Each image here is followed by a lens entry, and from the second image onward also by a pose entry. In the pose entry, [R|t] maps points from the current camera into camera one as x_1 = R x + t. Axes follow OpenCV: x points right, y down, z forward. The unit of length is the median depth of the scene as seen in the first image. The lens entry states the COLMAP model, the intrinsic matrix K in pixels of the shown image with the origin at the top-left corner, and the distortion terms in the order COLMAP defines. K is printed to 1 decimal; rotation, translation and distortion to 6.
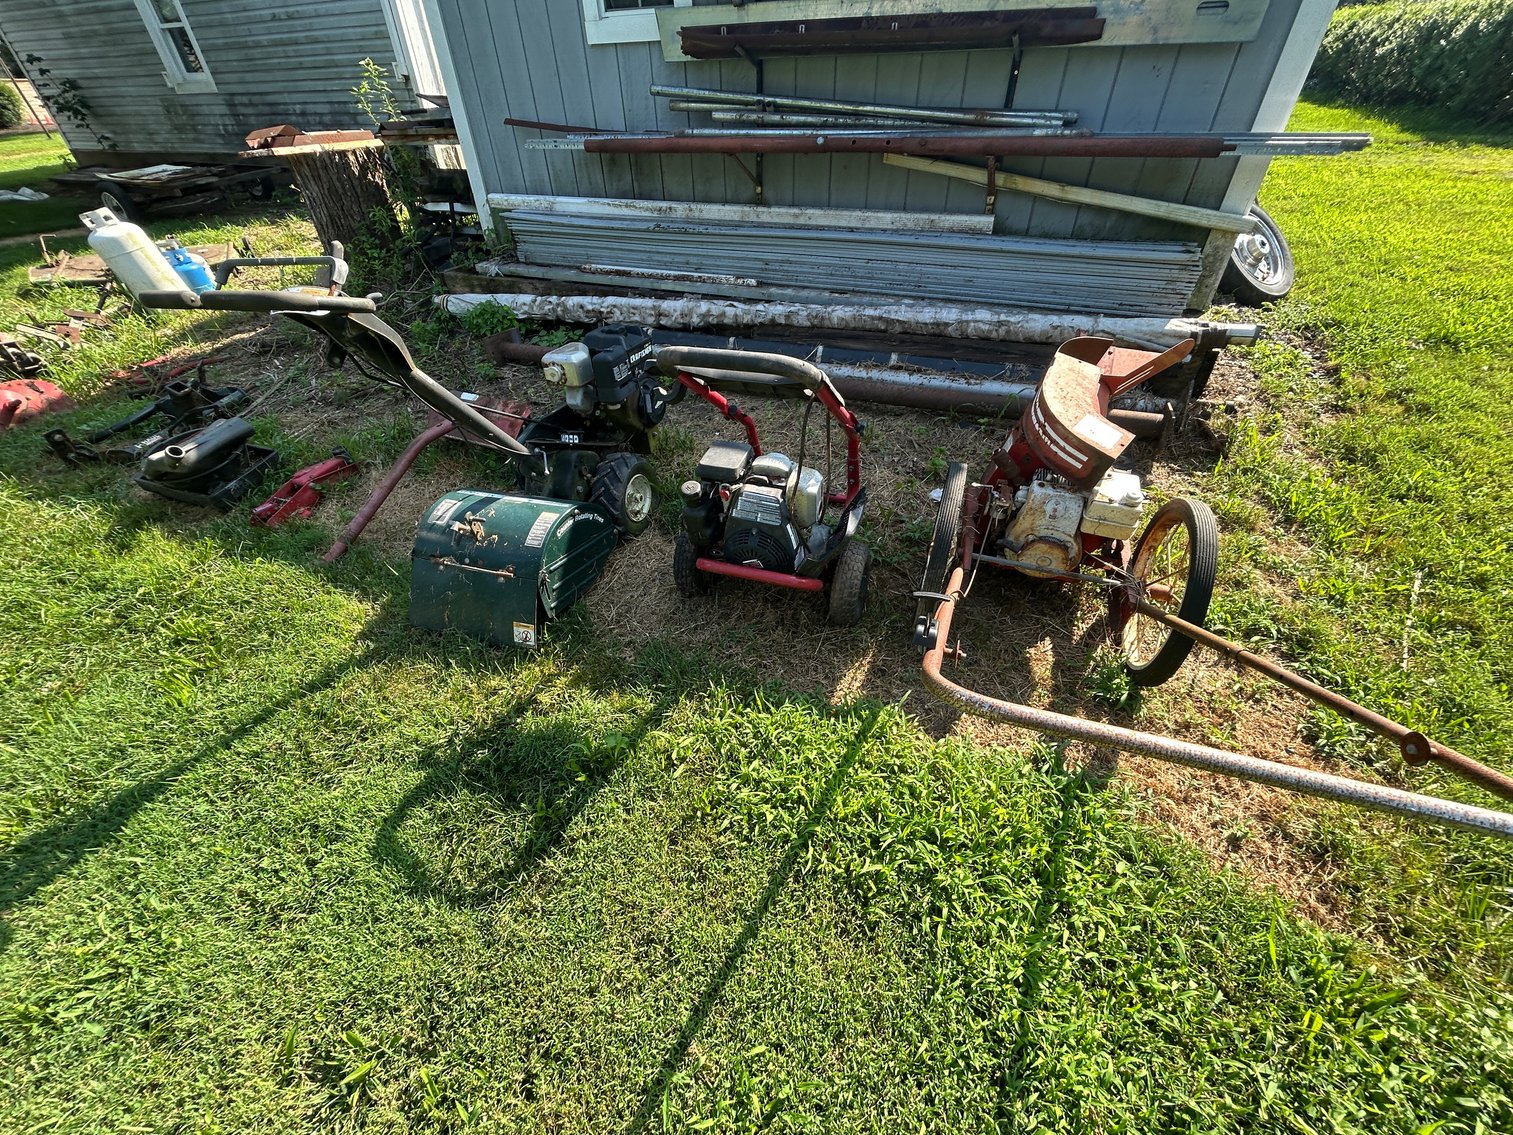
lens RADIAL K [[614.6, 0, 754.2], [0, 614.6, 567.2], [0, 0, 1]] dist [-0.000259, -0.000391]
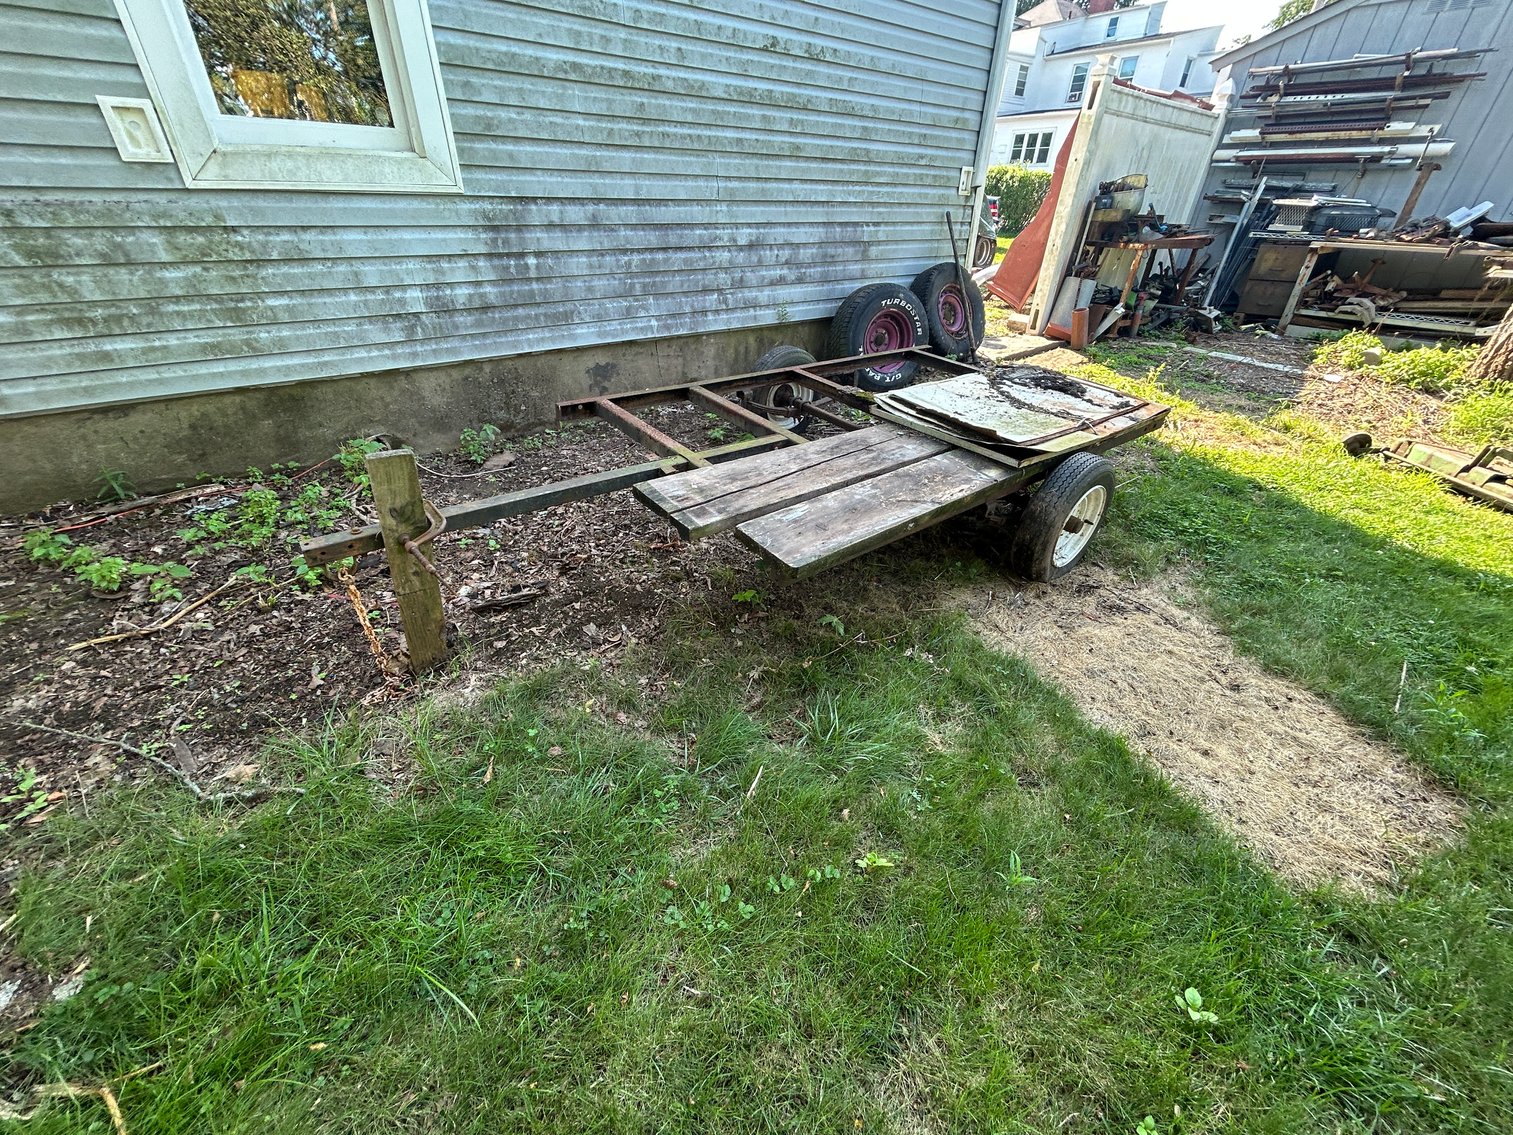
lens RADIAL K [[614.6, 0, 754.2], [0, 614.6, 567.2], [0, 0, 1]] dist [-0.000259, -0.000391]
pose [[0.467767, -0.435426, 0.769154, -2.828648], [0.518611, 0.839892, 0.160074, -1.445959], [-0.715707, 0.324015, 0.618691, 1.881657]]
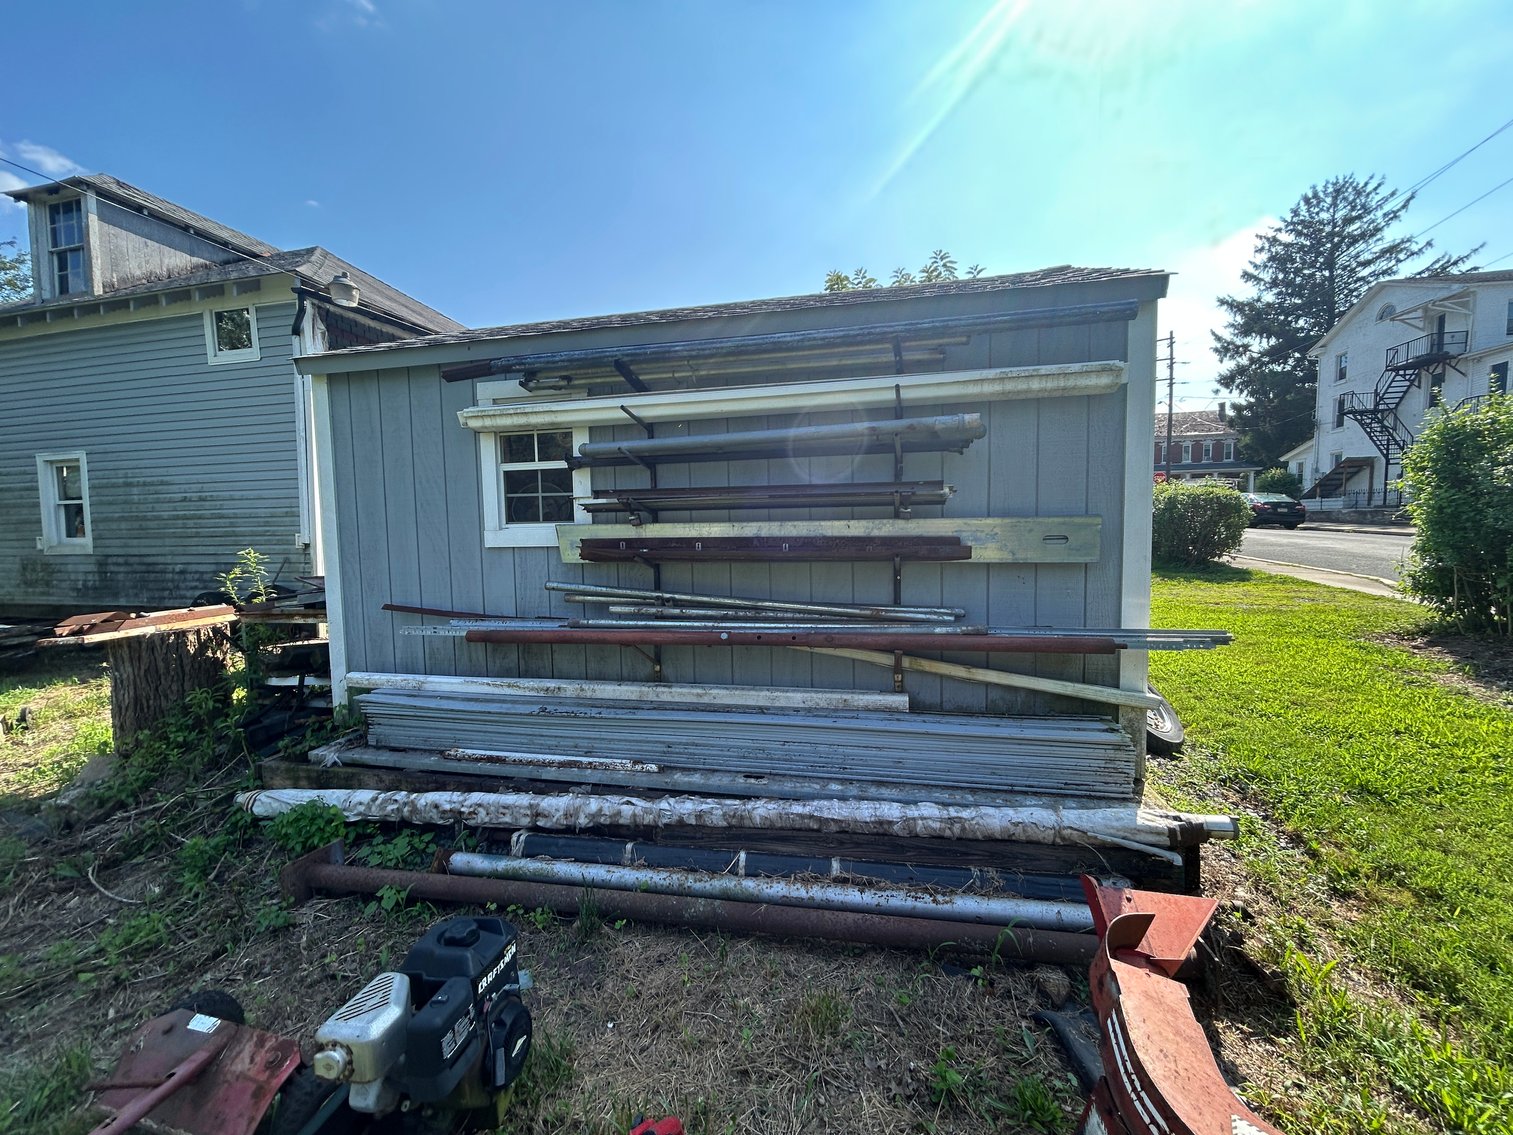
lens RADIAL K [[614.6, 0, 754.2], [0, 614.6, 567.2], [0, 0, 1]] dist [-0.000259, -0.000391]
pose [[0.982264, -0.010923, 0.187186, -0.021668], [0.115099, 0.823207, -0.555952, -0.198155], [-0.148020, 0.567637, 0.809863, 0.120466]]
